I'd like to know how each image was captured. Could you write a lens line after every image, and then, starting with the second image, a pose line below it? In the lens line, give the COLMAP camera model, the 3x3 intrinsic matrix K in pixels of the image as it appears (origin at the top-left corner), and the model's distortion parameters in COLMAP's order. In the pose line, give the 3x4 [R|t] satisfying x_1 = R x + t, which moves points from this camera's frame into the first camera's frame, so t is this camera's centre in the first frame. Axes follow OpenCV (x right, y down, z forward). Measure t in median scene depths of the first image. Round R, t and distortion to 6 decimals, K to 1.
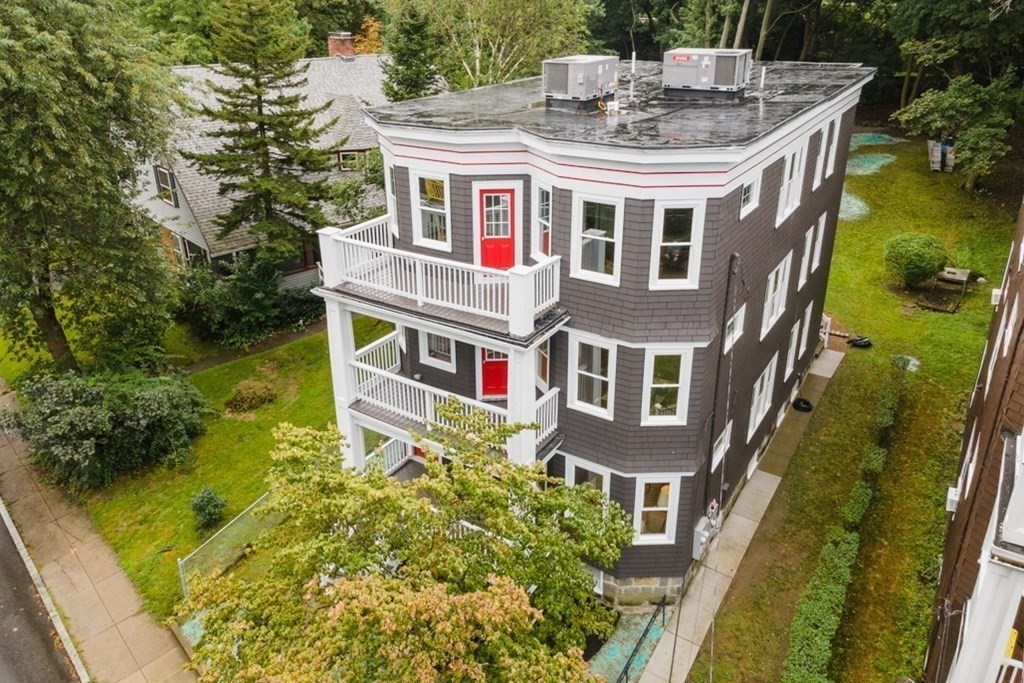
lens RADIAL K [[747.7, 0, 507.8], [0, 747.7, 293.7], [0, 0, 1]] dist [0.042984, 0.000755]
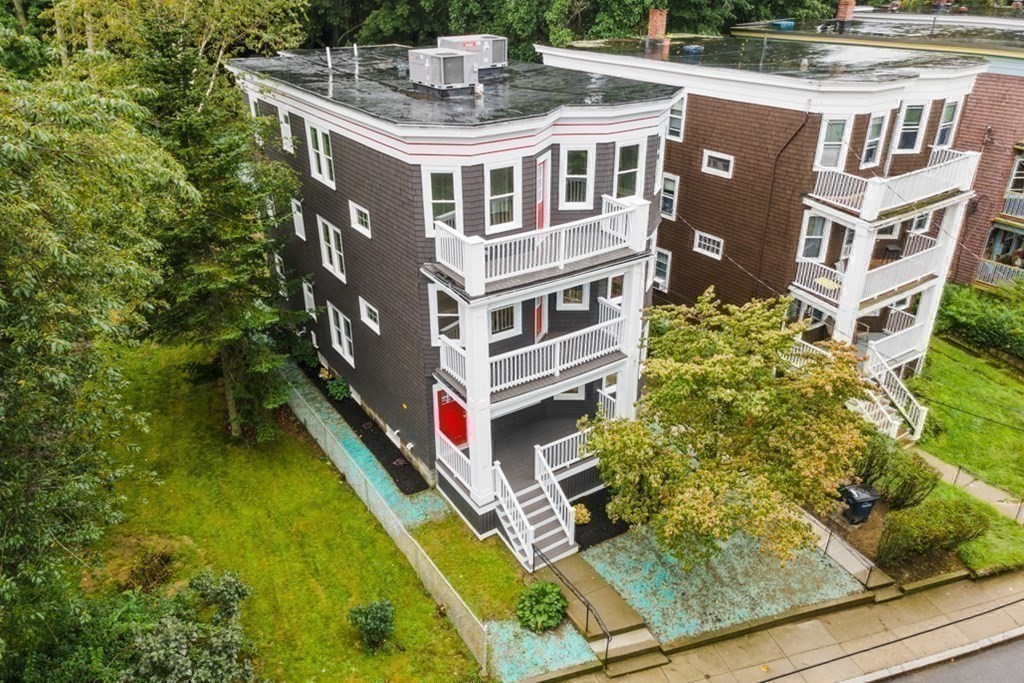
lens RADIAL K [[748.5, 0, 515.1], [0, 748.5, 323.0], [0, 0, 1]] dist [0.041149, 0.005534]
pose [[0.404255, -0.388770, 0.827911, -1.093960], [0.341746, 0.903815, 0.257544, -0.221576], [-0.848403, 0.178821, 0.498232, 0.458694]]
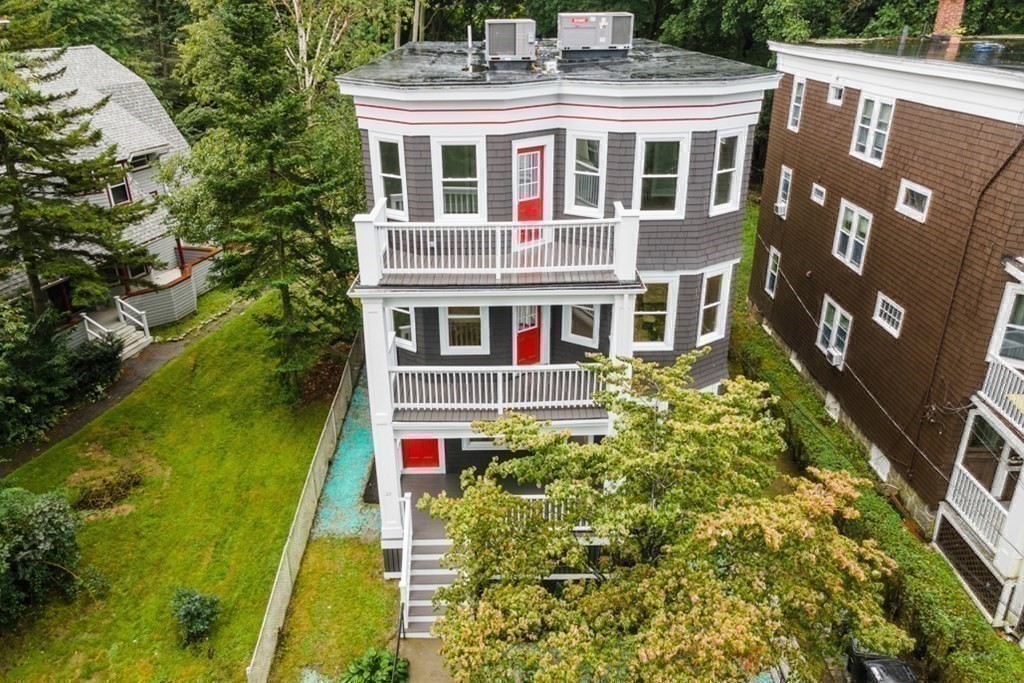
lens RADIAL K [[748.5, 0, 515.1], [0, 748.5, 323.0], [0, 0, 1]] dist [0.041149, 0.005534]
pose [[0.830637, -0.216628, 0.512946, -0.555373], [0.208271, 0.975222, 0.074594, 0.005229], [-0.516396, 0.044871, 0.855174, 0.183661]]
